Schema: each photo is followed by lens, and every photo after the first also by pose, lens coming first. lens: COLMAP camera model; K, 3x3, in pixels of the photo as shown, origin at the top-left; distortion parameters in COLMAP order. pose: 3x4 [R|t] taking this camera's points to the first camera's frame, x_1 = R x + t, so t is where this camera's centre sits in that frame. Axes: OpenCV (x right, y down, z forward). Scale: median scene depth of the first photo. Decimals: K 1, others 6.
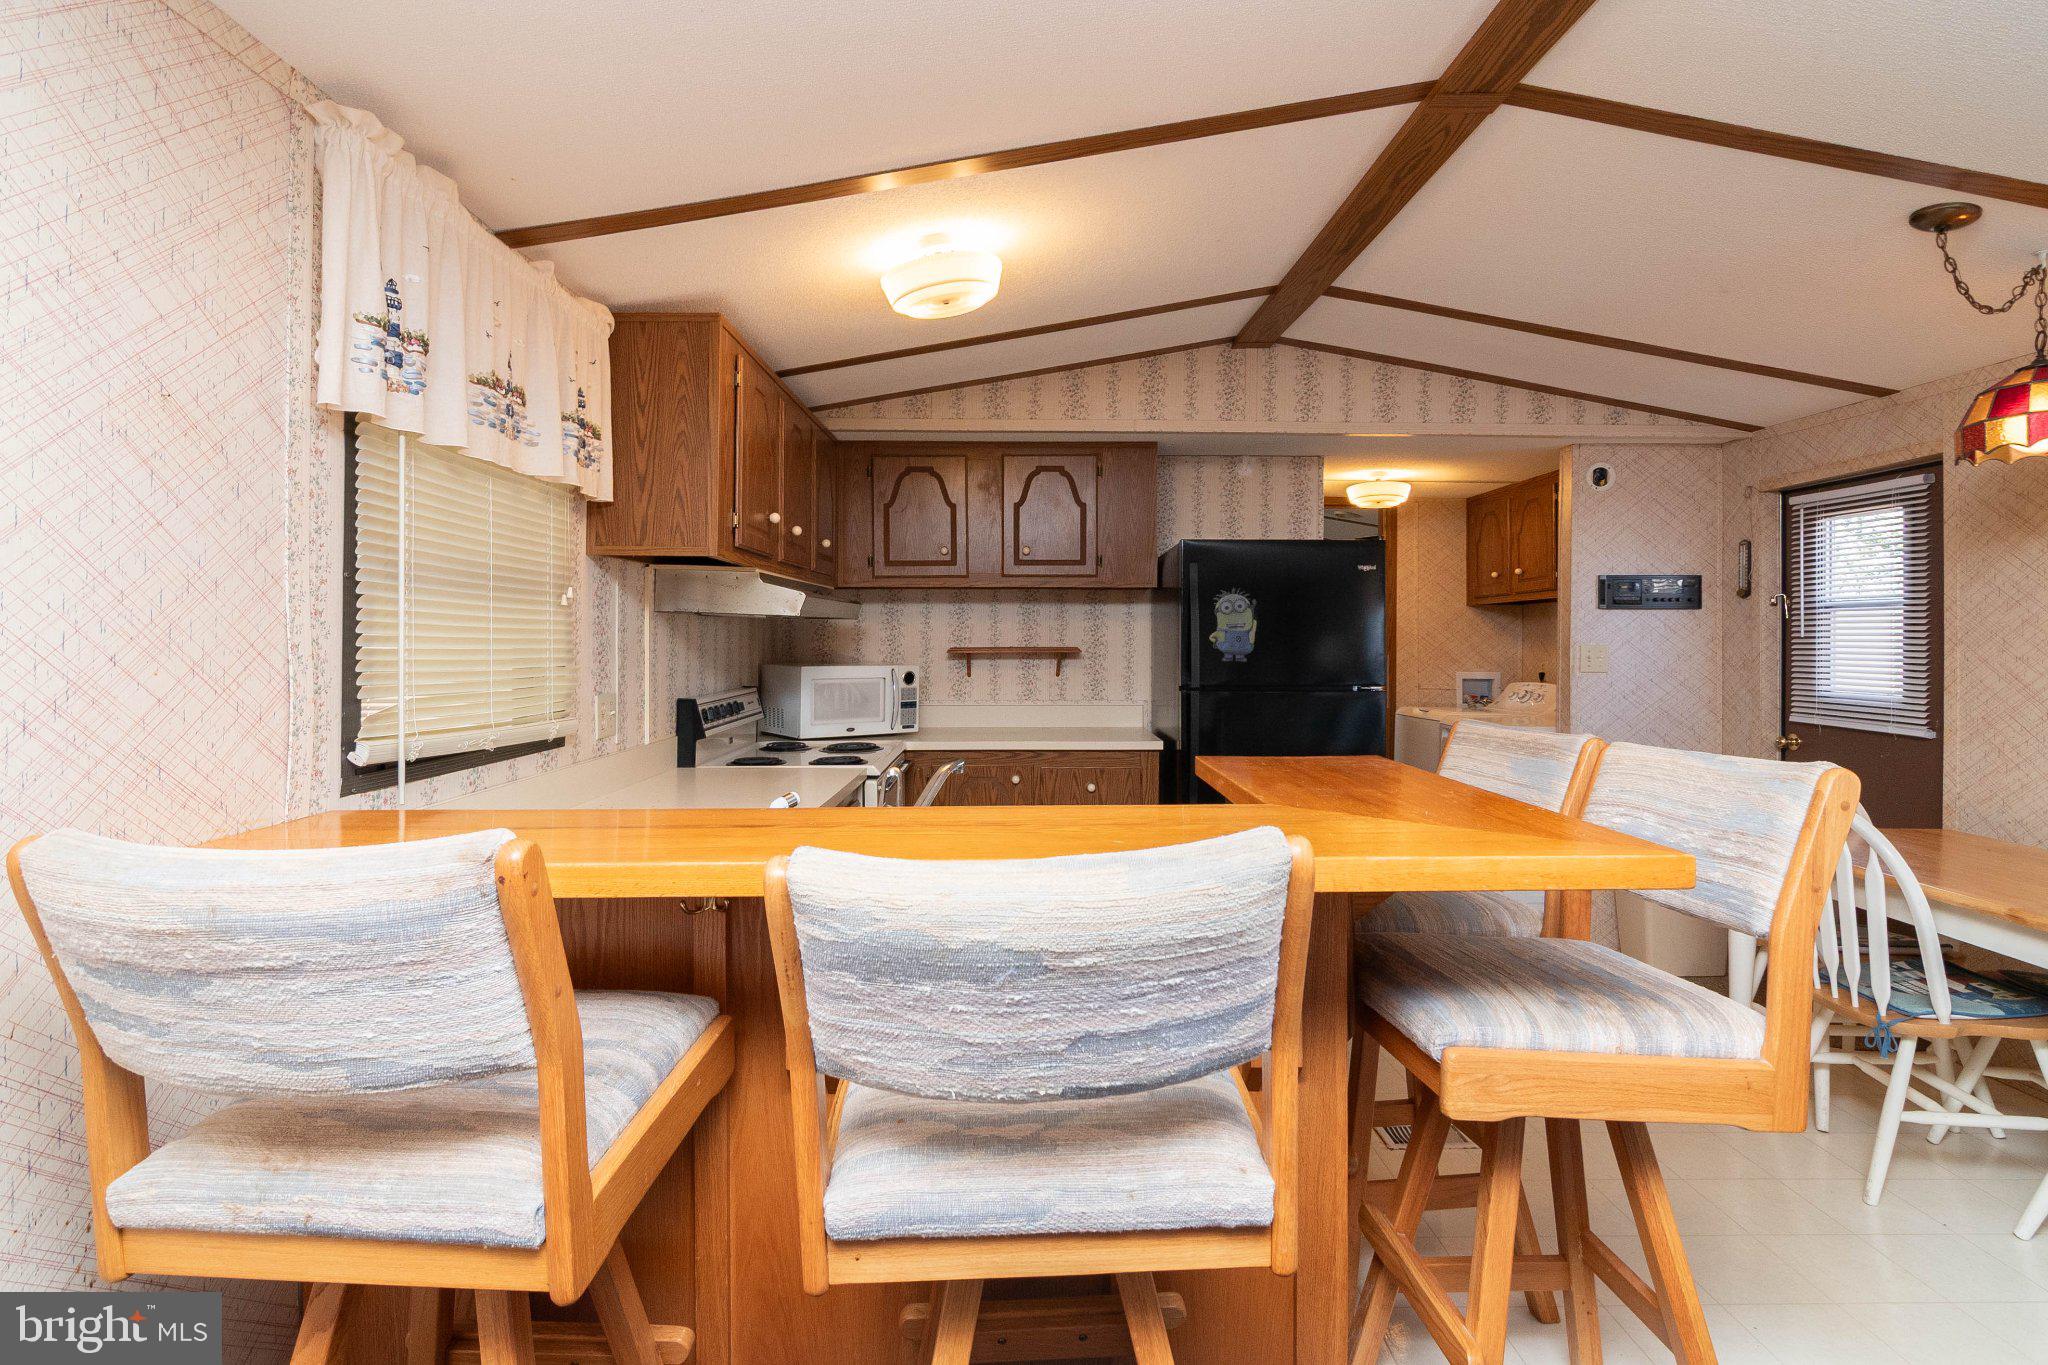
lens RADIAL K [[1029.0, 0, 999.3], [0, 1029.0, 640.6], [0, 0, 1]] dist [-0.005123, -0.001177]
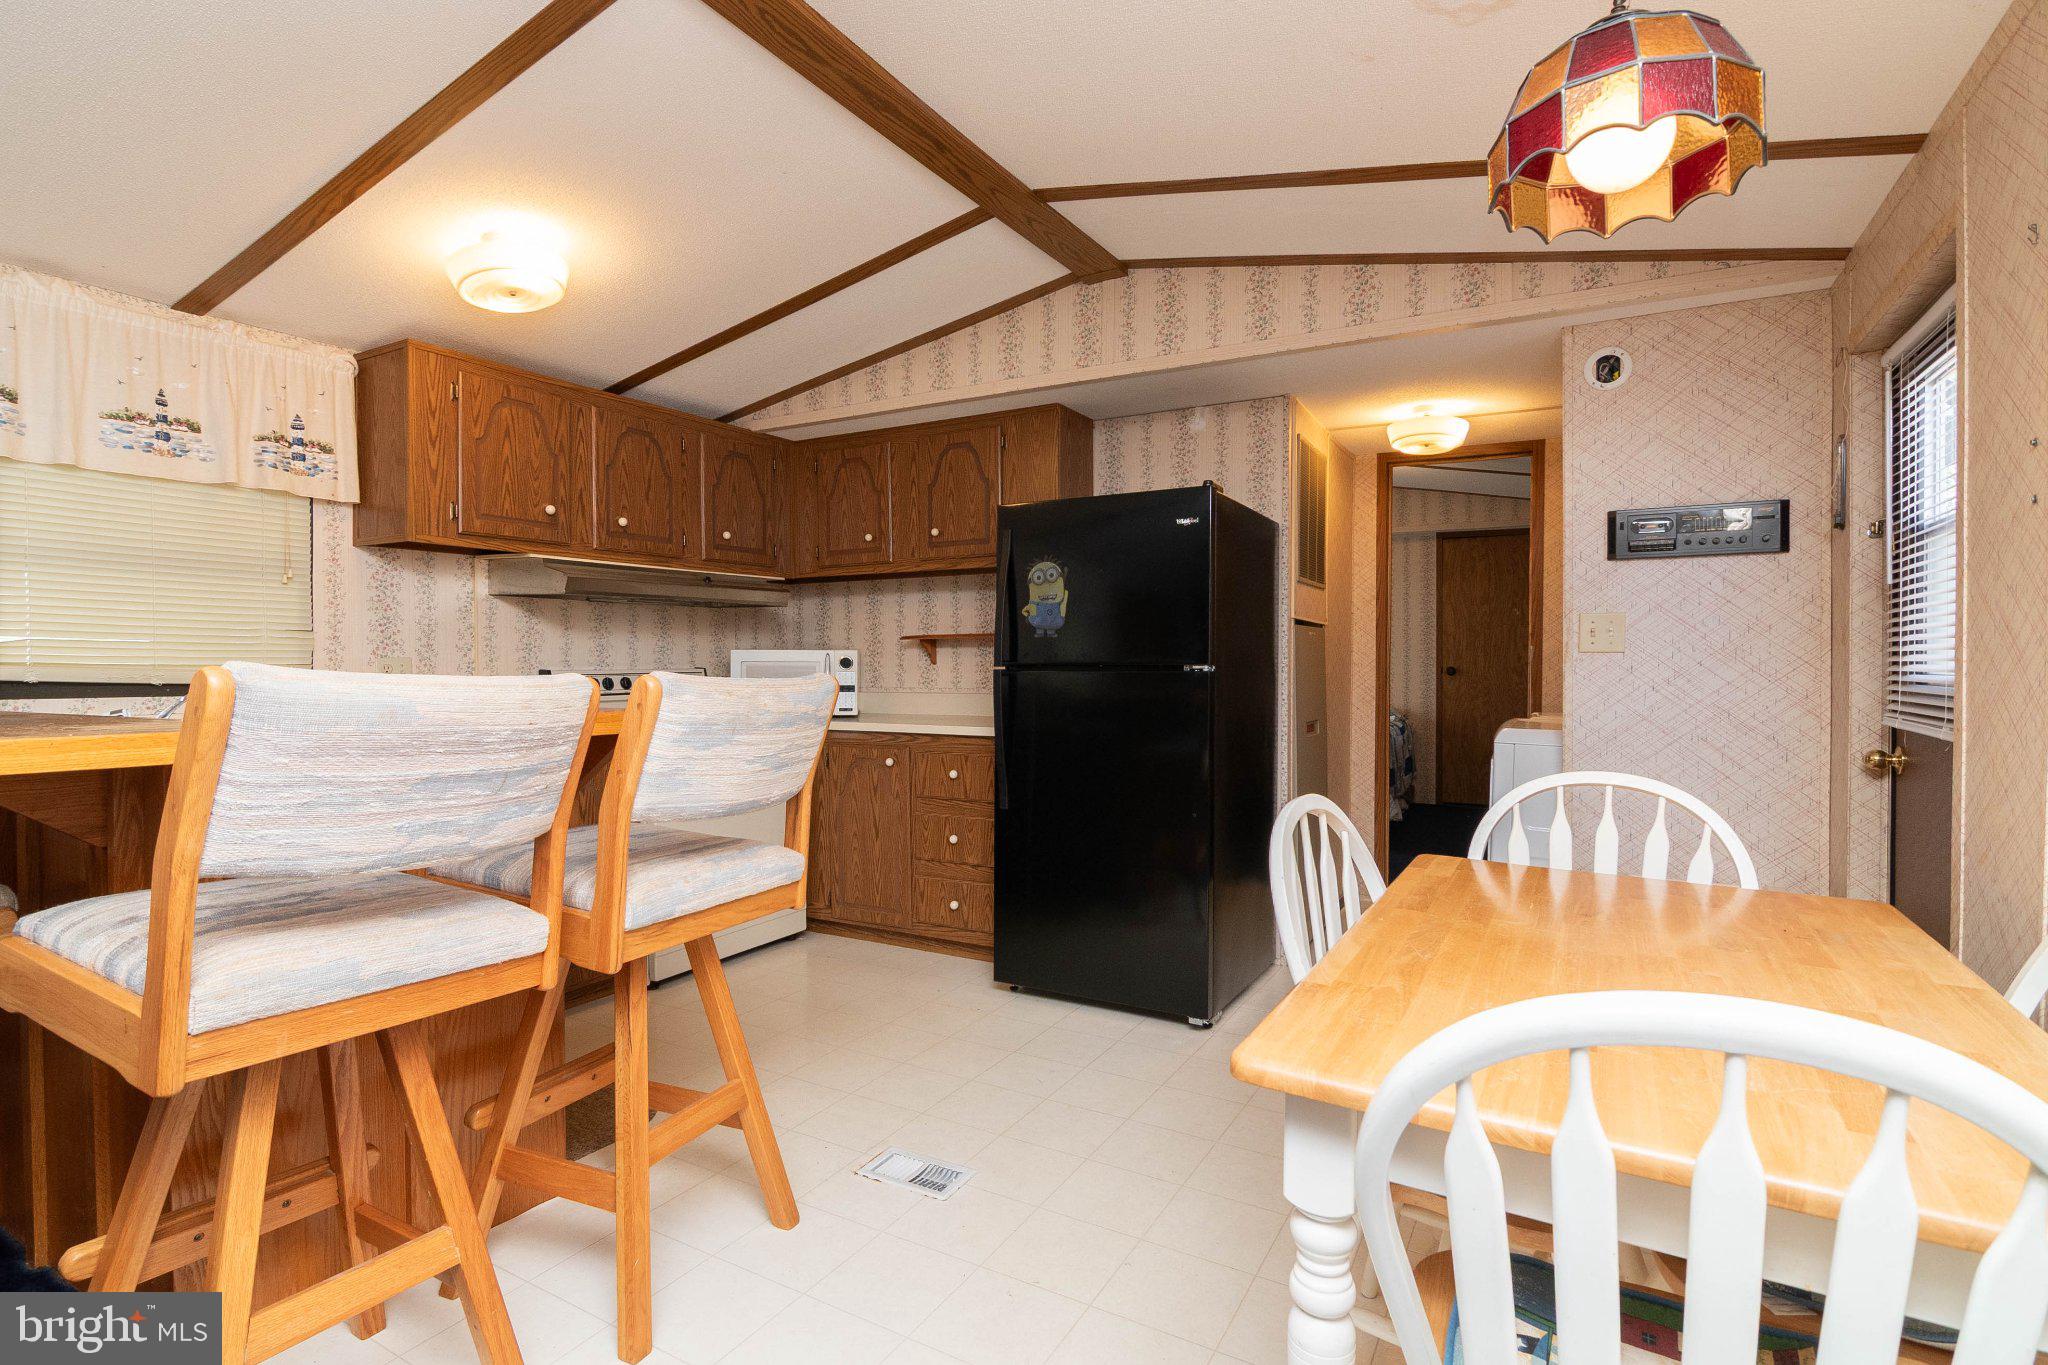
lens RADIAL K [[1014.4, 0, 1009.2], [0, 1014.4, 679.5], [0, 0, 1]] dist [-0.000672, -0.009186]
pose [[0.861503, 0.006932, -0.507705, 0.609274], [-0.000237, 0.999912, 0.013249, 0.042176], [0.507752, -0.011294, 0.861429, 0.215157]]
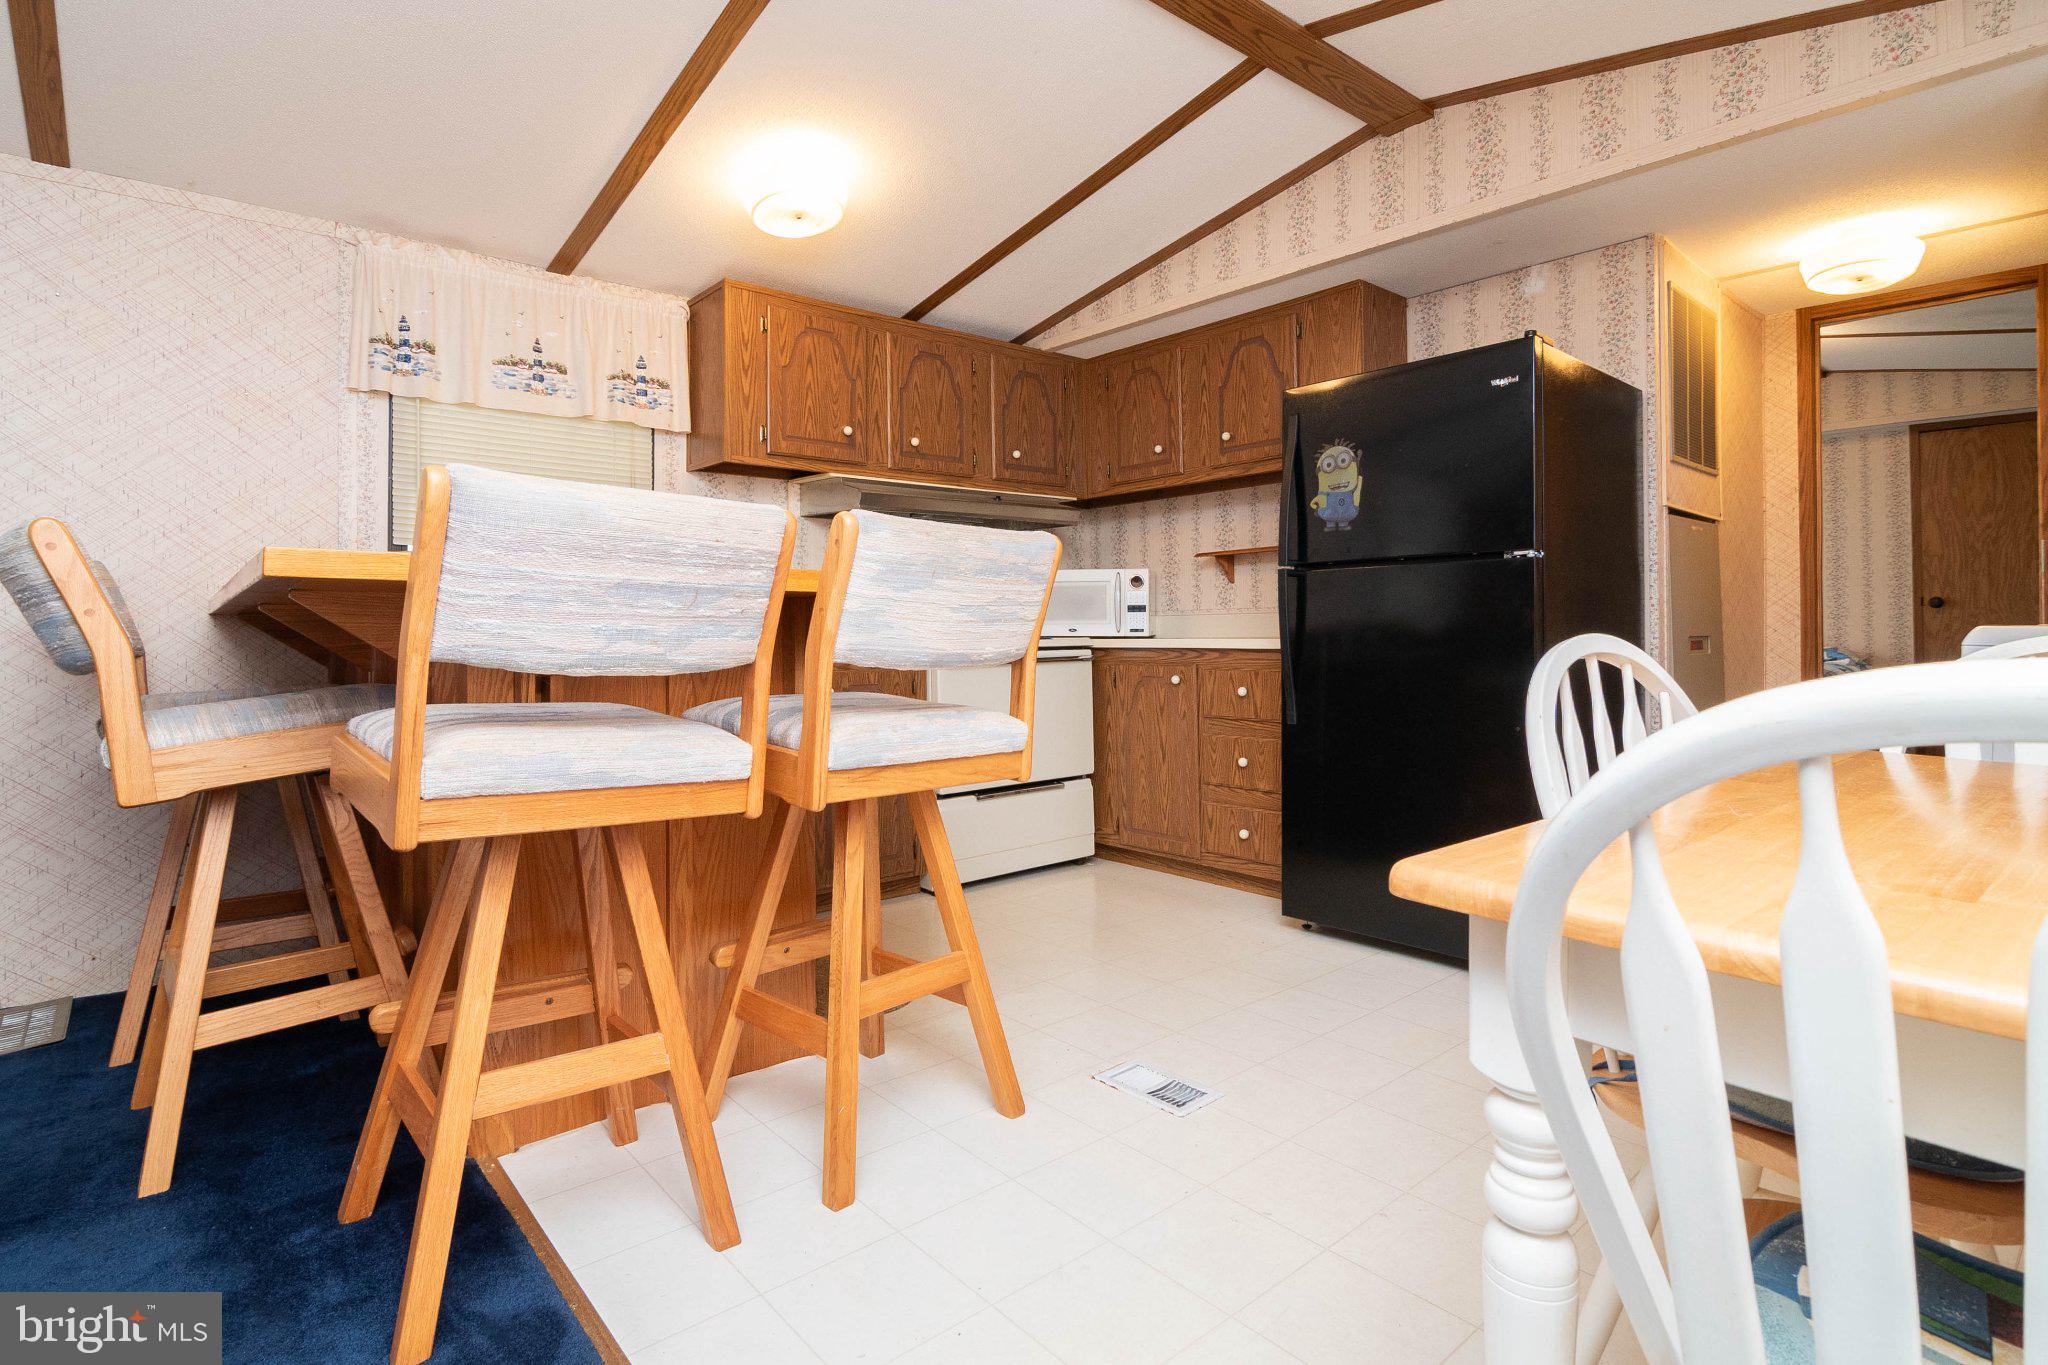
lens RADIAL K [[1034.5, 0, 1000.6], [0, 1034.5, 625.1], [0, 0, 1]] dist [-0.000413, -0.008910]
pose [[0.638253, -0.010645, -0.769753, 0.637824], [0.002666, 0.999929, -0.011617, 0.095671], [0.769822, 0.005363, 0.638236, 0.273532]]
